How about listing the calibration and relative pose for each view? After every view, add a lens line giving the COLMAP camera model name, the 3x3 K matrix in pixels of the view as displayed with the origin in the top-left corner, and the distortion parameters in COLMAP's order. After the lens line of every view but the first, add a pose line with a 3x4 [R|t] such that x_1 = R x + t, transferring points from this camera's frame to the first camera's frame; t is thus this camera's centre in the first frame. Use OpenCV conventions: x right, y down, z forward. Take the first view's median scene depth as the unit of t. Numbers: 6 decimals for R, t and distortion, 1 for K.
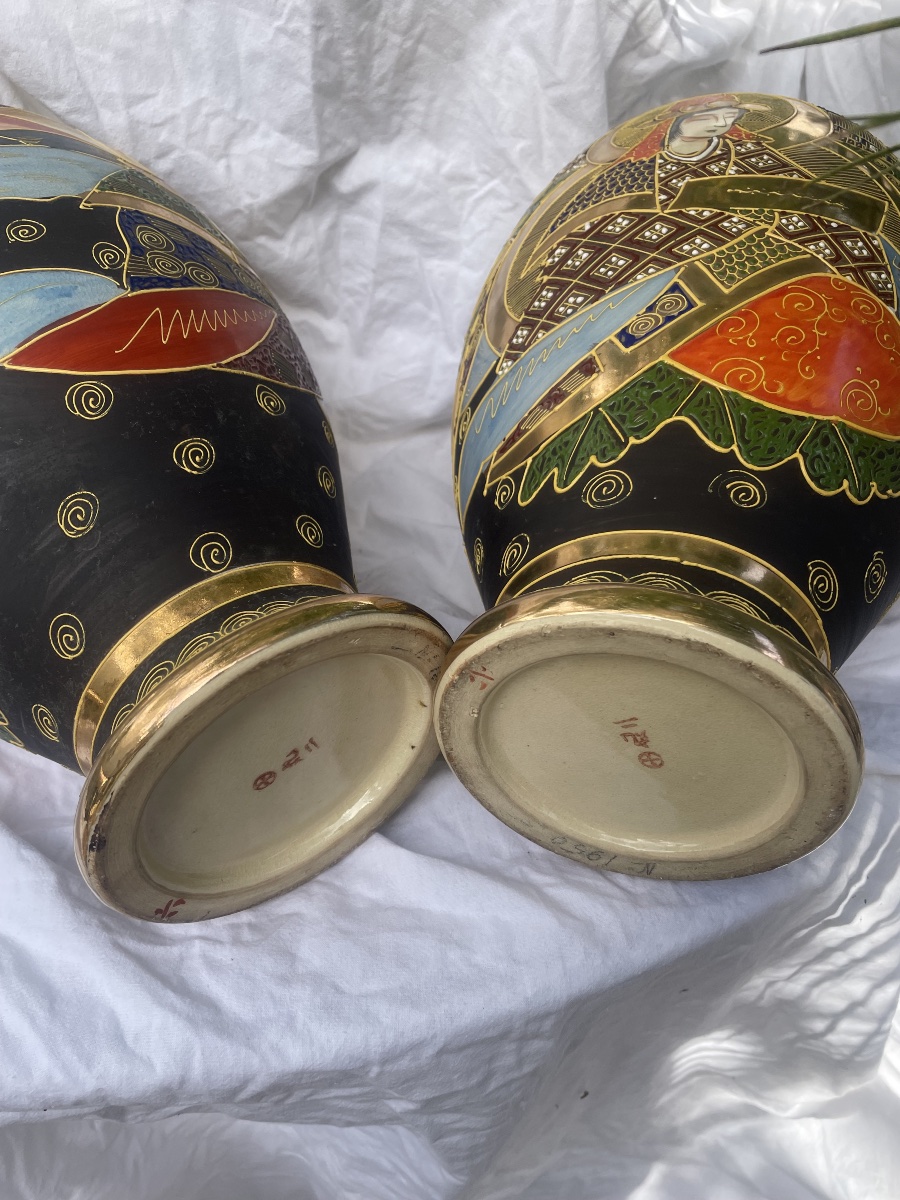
lens RADIAL K [[935.8, 0, 450.4], [0, 935.8, 592.4], [0, 0, 1]] dist [0.046539, -0.081985]
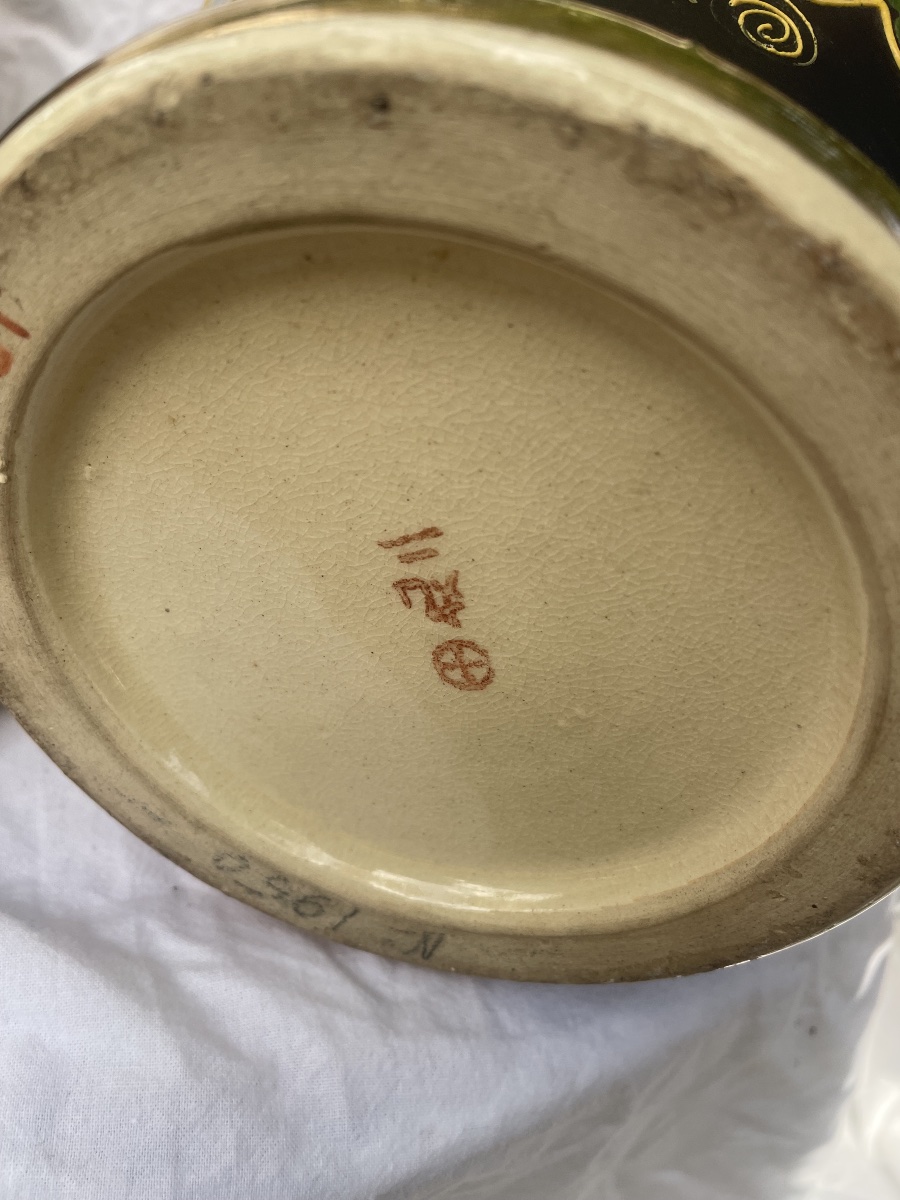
lens RADIAL K [[935.8, 0, 453.4], [0, 935.8, 610.7], [0, 0, 1]] dist [0.046539, -0.081985]
pose [[0.978010, 0.134860, 0.159090, 0.132262], [-0.127214, 0.990216, -0.057353, 0.163629], [-0.165268, 0.035853, 0.985597, 0.562911]]
